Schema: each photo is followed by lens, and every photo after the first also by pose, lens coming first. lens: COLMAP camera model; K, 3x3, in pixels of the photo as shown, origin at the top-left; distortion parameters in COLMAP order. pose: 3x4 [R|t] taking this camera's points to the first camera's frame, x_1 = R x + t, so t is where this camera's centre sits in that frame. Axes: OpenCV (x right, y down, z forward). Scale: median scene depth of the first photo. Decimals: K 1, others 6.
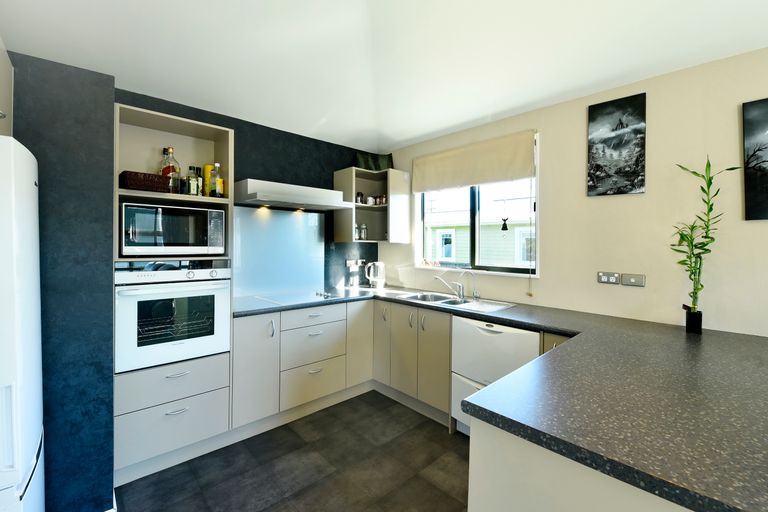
lens RADIAL K [[337.9, 0, 384.0], [0, 337.9, 256.0], [0, 0, 1]] dist [-0.000374, -0.000075]
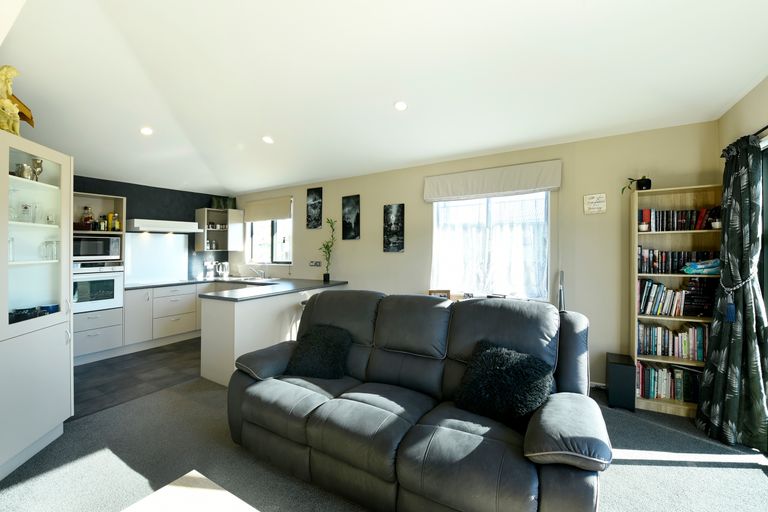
lens RADIAL K [[326.1, 0, 386.2], [0, 326.1, 240.9], [0, 0, 1]] dist [-0.000266, -0.000116]
pose [[0.966952, -0.020459, 0.254138, 0.496461], [0.035780, 0.997800, -0.055812, 0.044237], [-0.252437, 0.063060, 0.965556, -1.117425]]
